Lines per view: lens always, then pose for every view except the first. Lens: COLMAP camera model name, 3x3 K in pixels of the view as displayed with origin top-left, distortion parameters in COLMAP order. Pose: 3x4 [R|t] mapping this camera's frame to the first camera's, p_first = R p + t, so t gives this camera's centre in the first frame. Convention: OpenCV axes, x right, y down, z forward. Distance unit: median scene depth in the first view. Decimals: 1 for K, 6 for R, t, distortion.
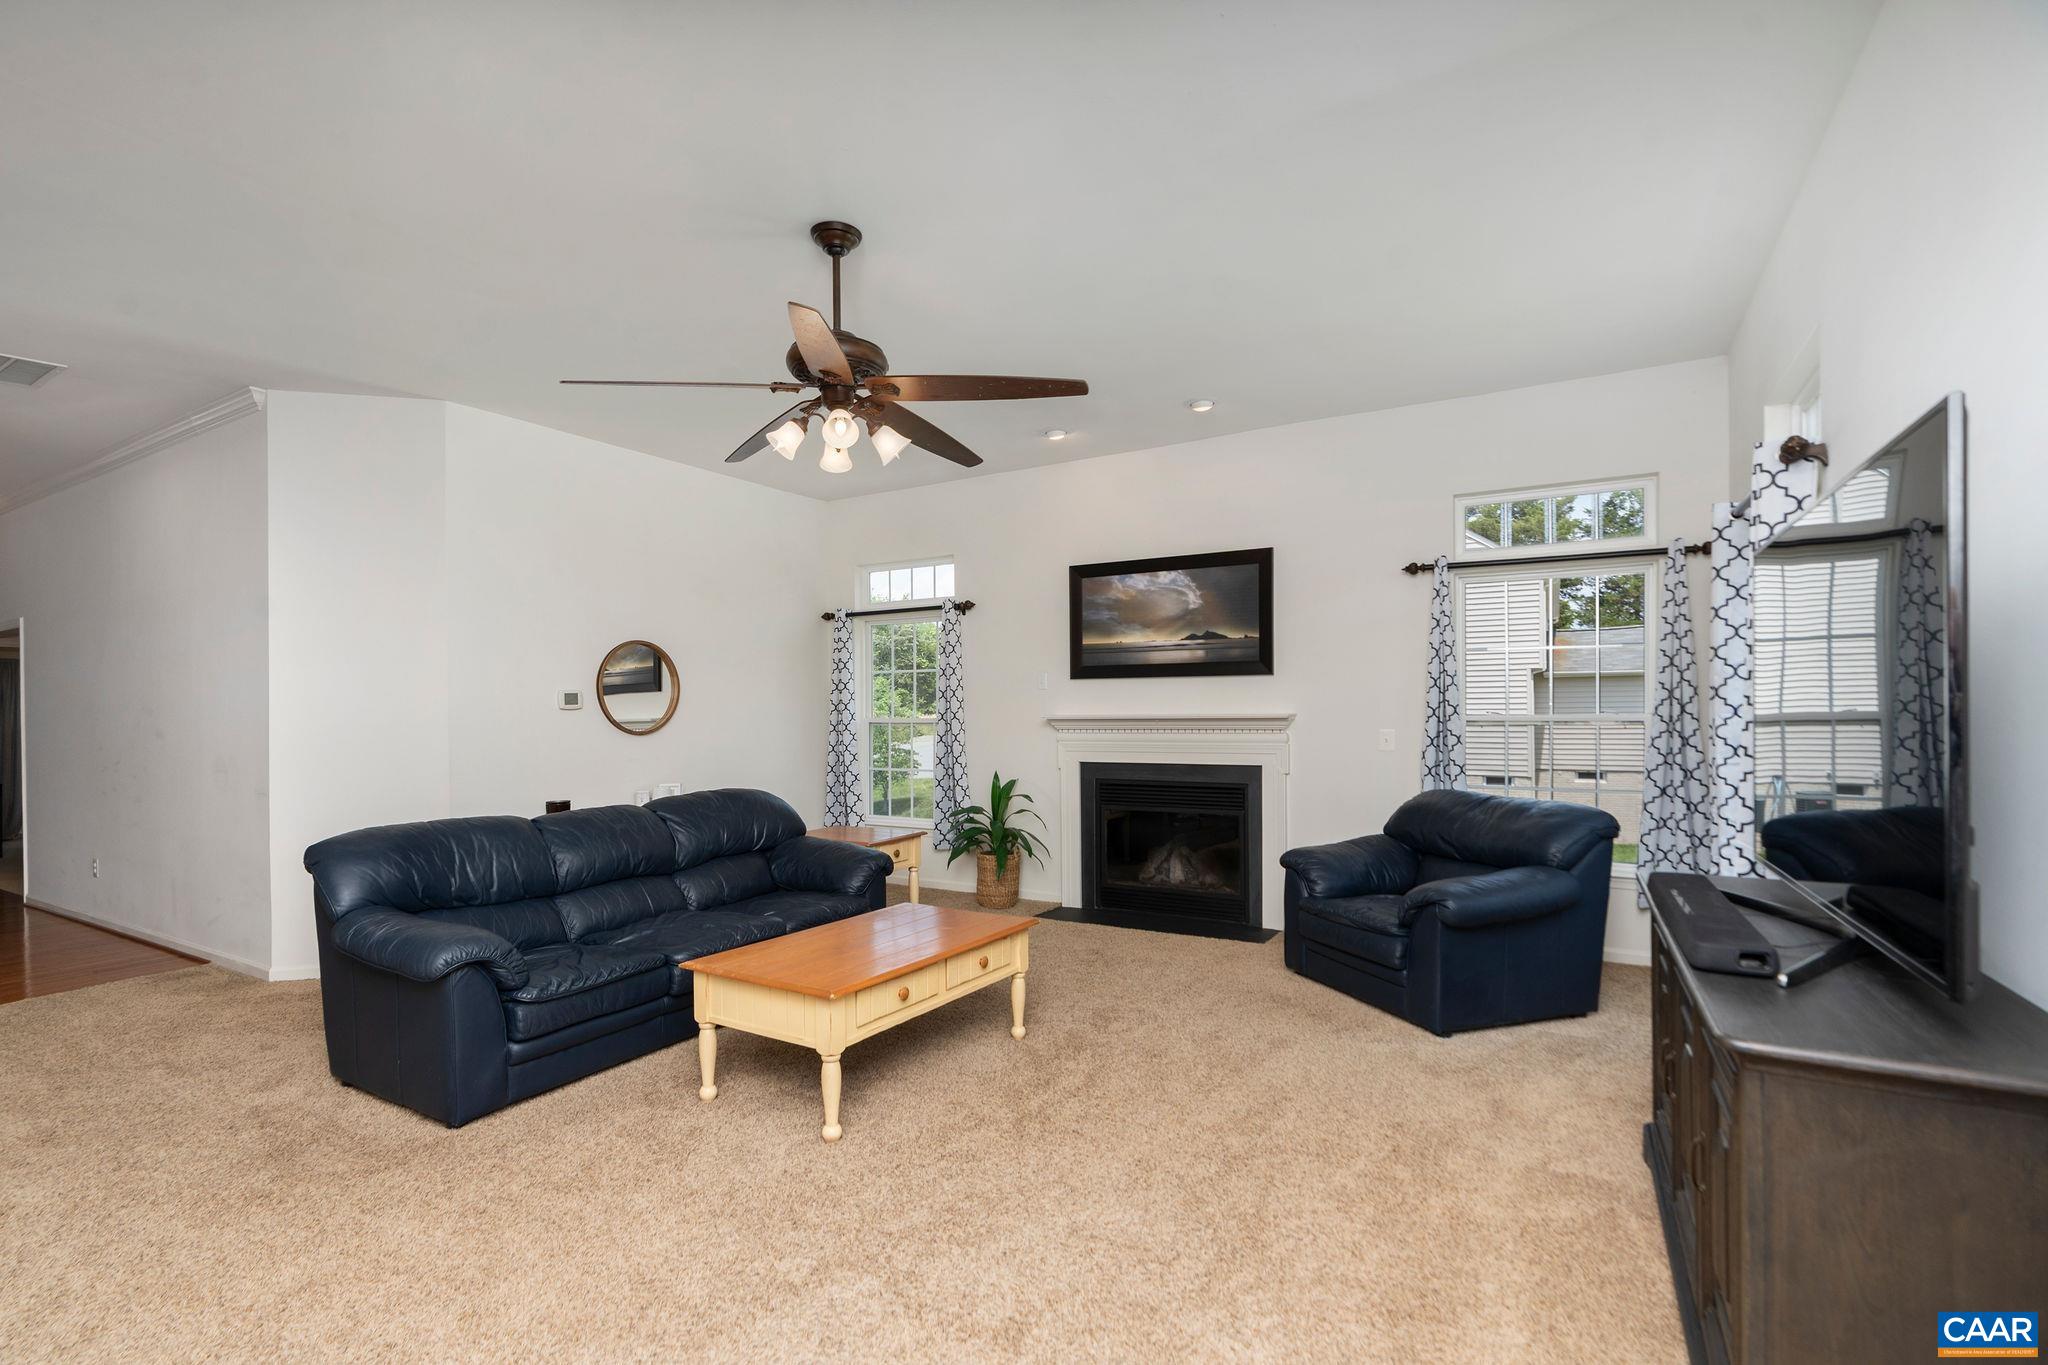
lens RADIAL K [[937.6, 0, 1017.8], [0, 937.6, 692.8], [0, 0, 1]] dist [-0.009624, 0.002429]
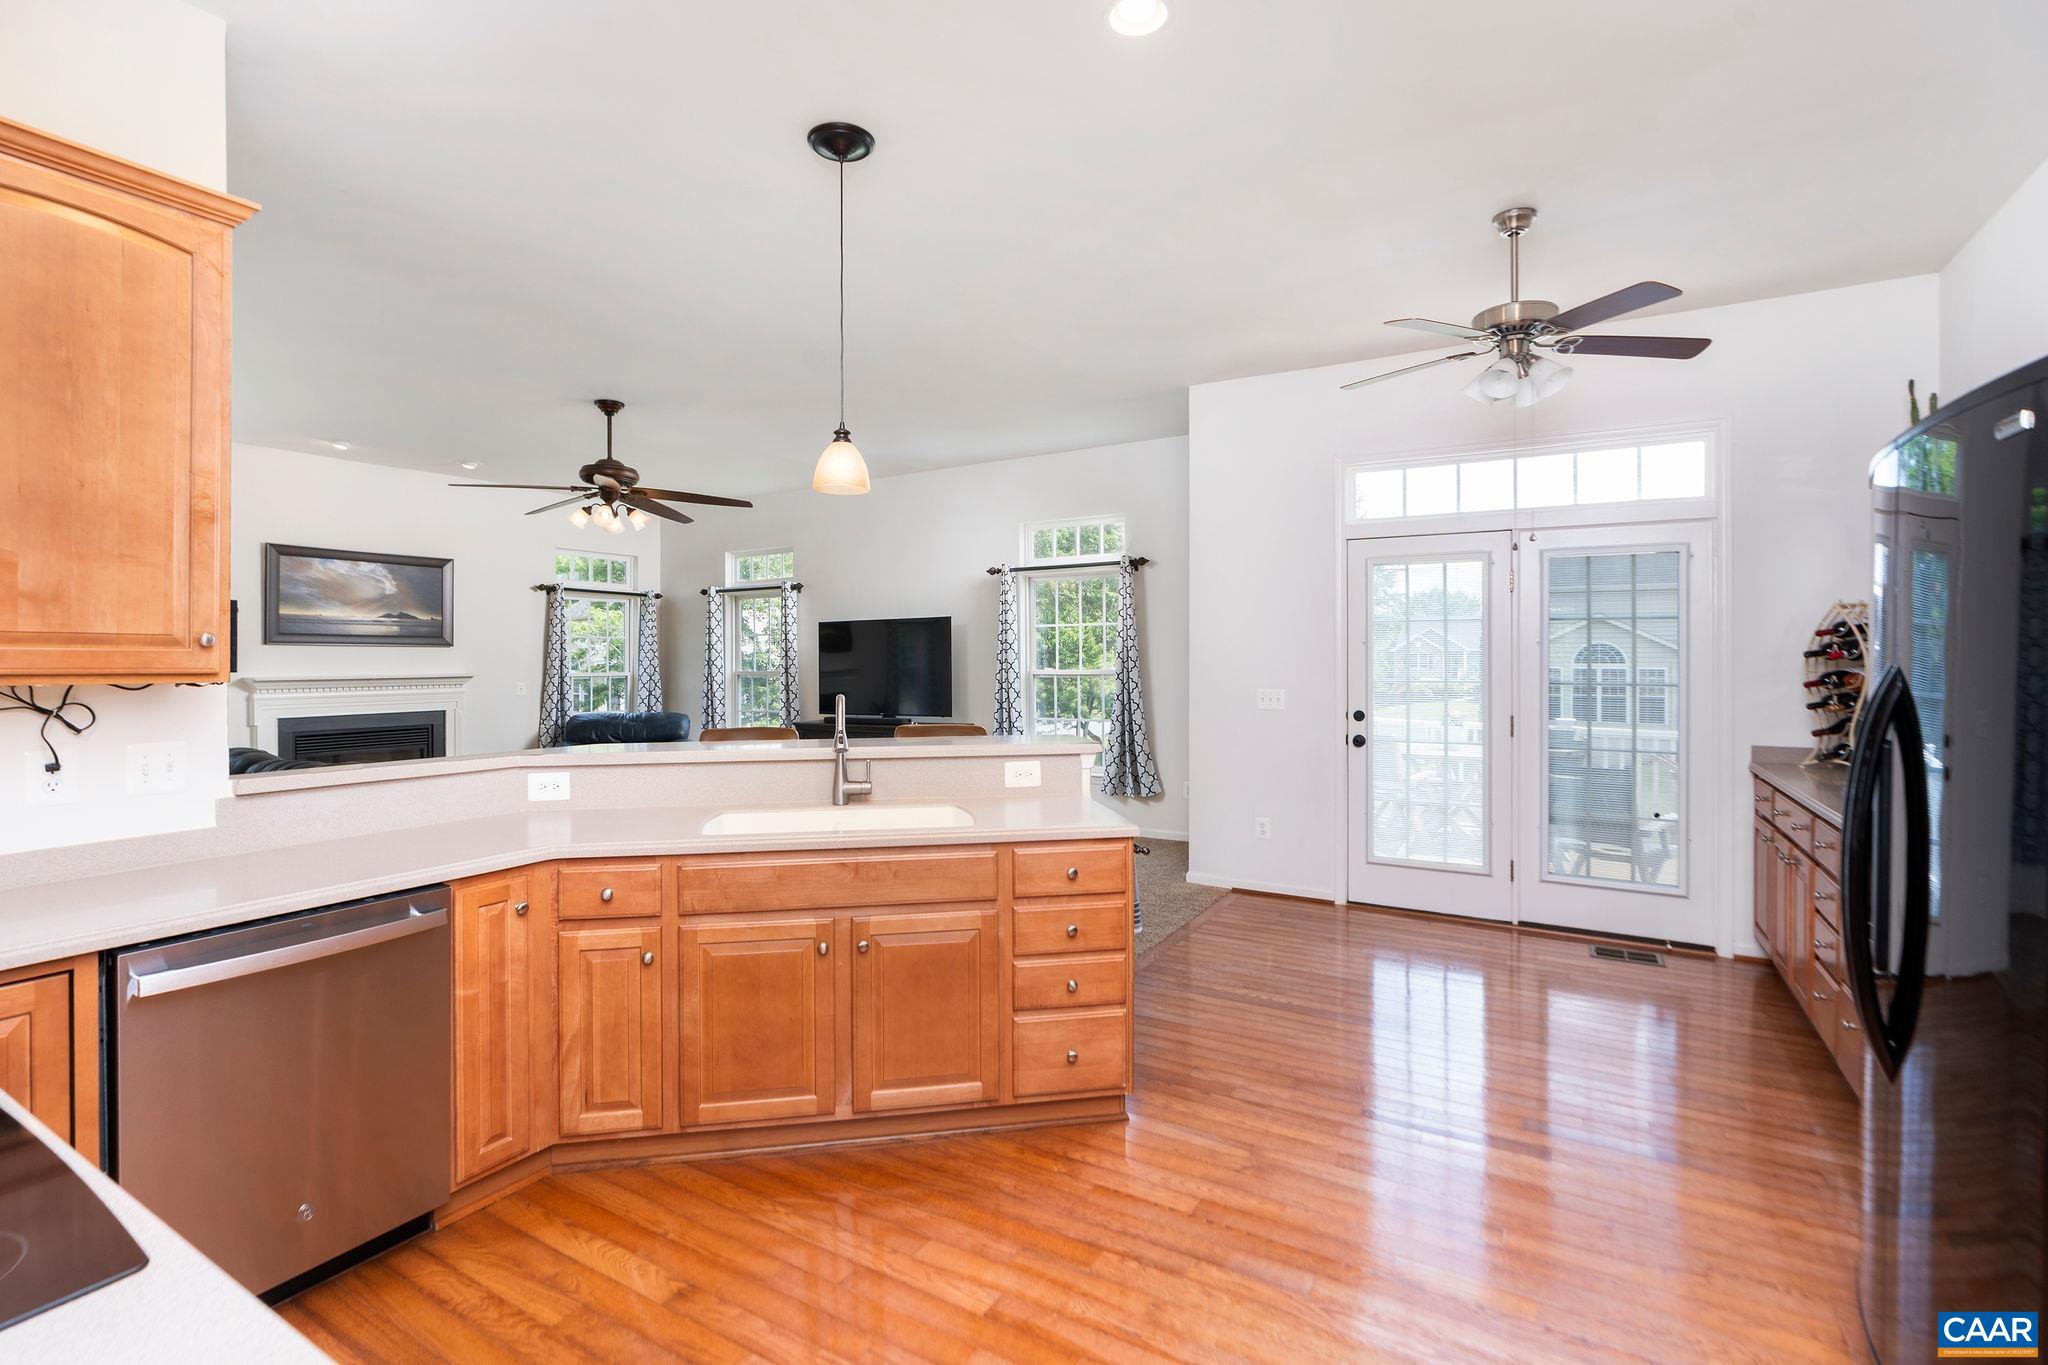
lens RADIAL K [[937.6, 0, 1019.5], [0, 937.6, 666.6], [0, 0, 1]] dist [-0.009624, 0.002429]
pose [[0.016231, 0.003923, 0.999861, -1.100127], [-0.013851, 0.999897, -0.003698, 0.003853], [-0.999772, -0.013789, 0.016284, 0.096815]]
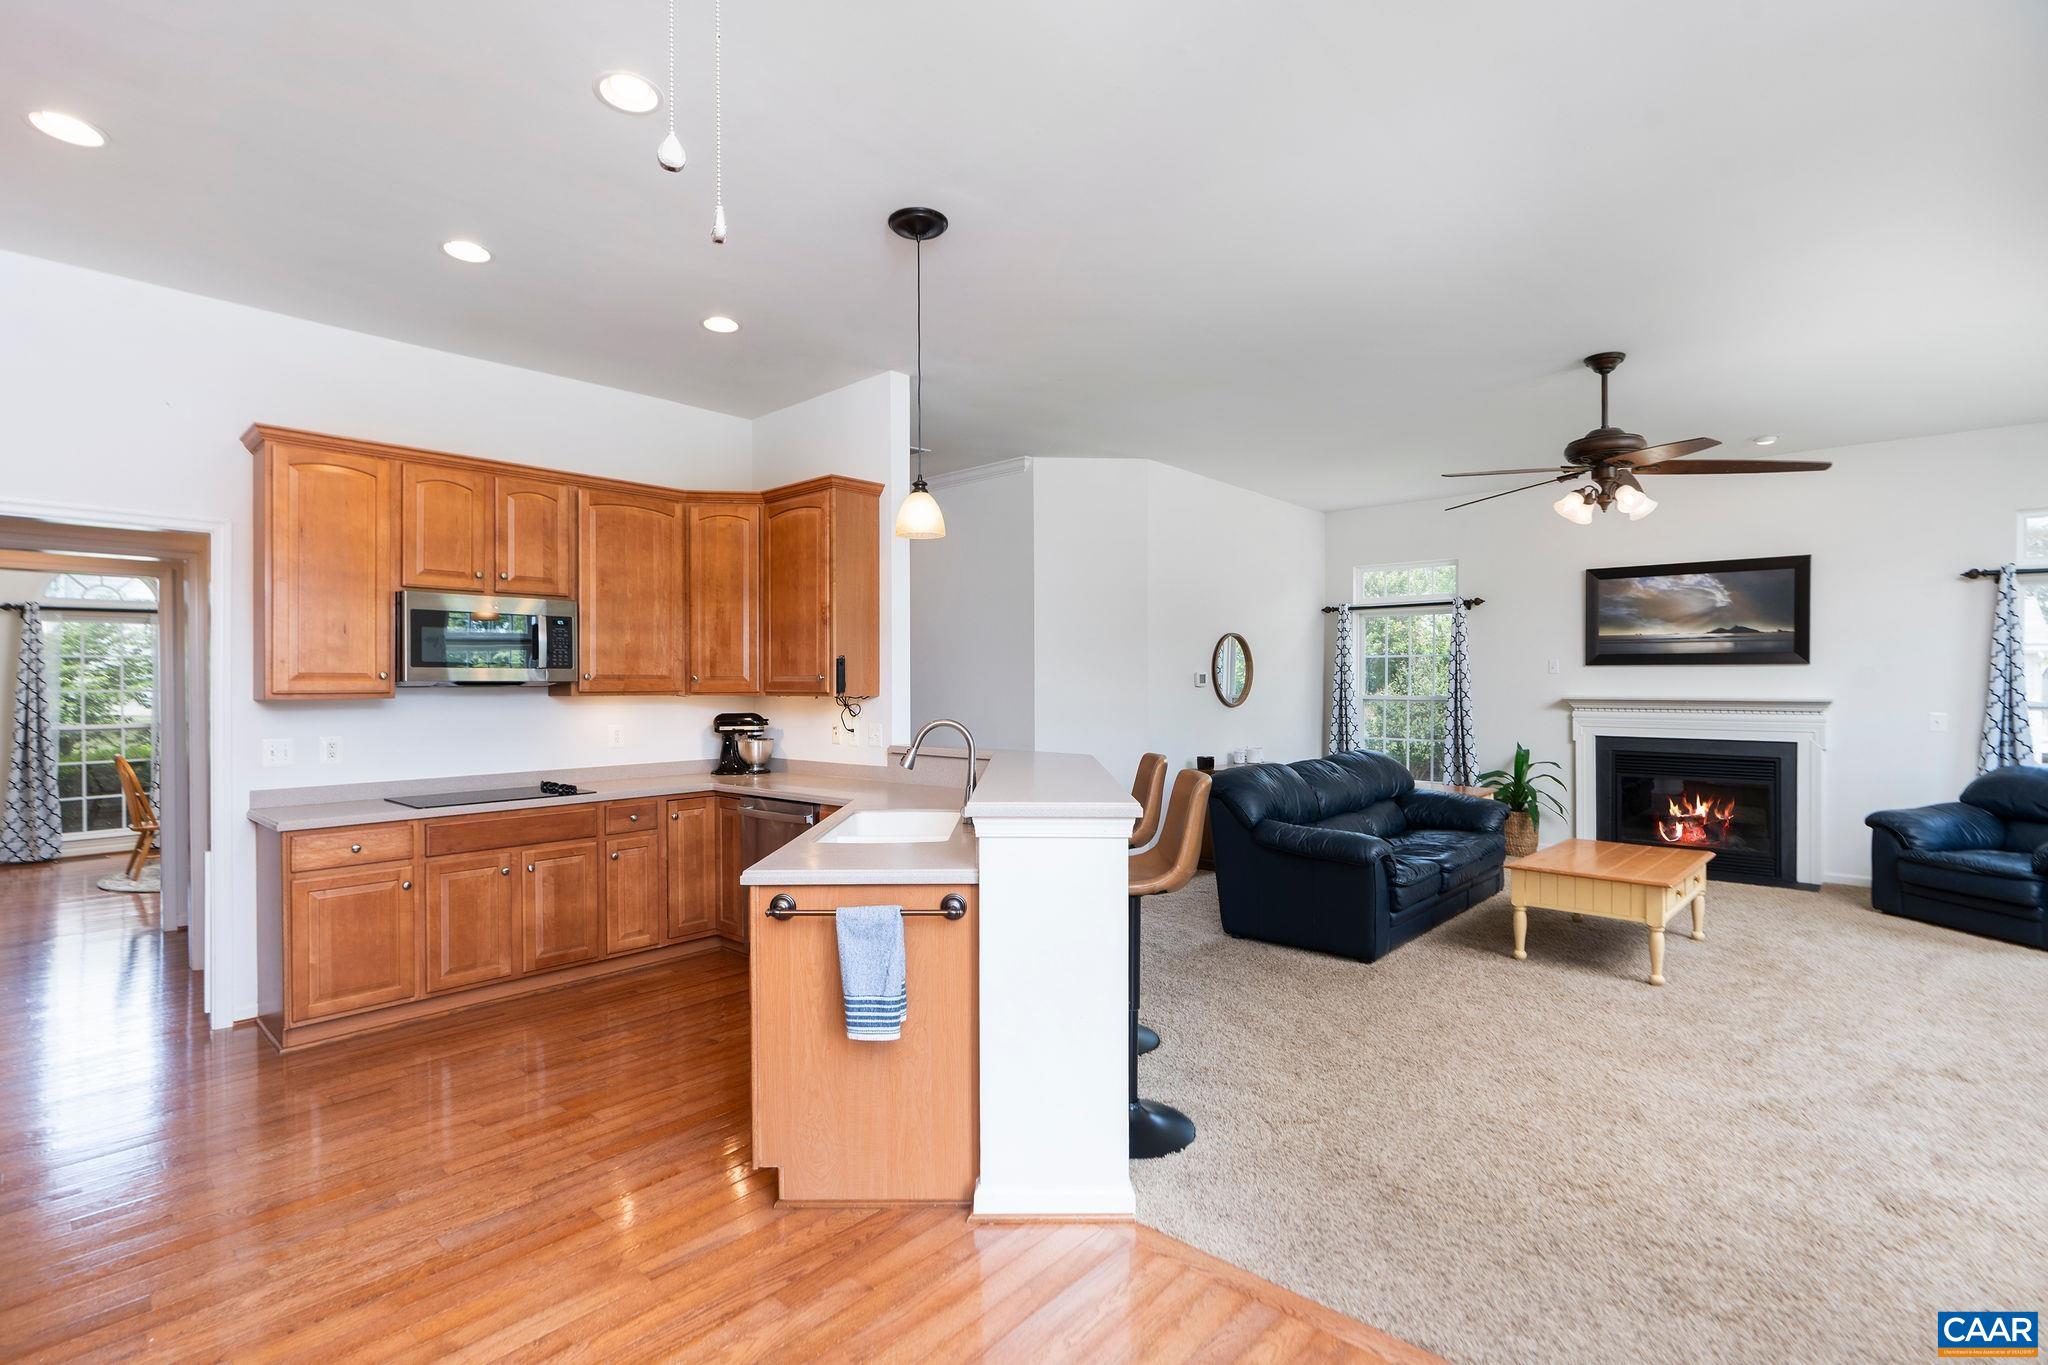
lens RADIAL K [[937.6, 0, 1006.7], [0, 937.6, 679.4], [0, 0, 1]] dist [-0.009624, 0.002429]
pose [[0.978218, 0.008862, -0.207391, -0.439953], [-0.005282, 0.999828, 0.017806, -0.014941], [0.207513, -0.016323, 0.978096, -0.321873]]
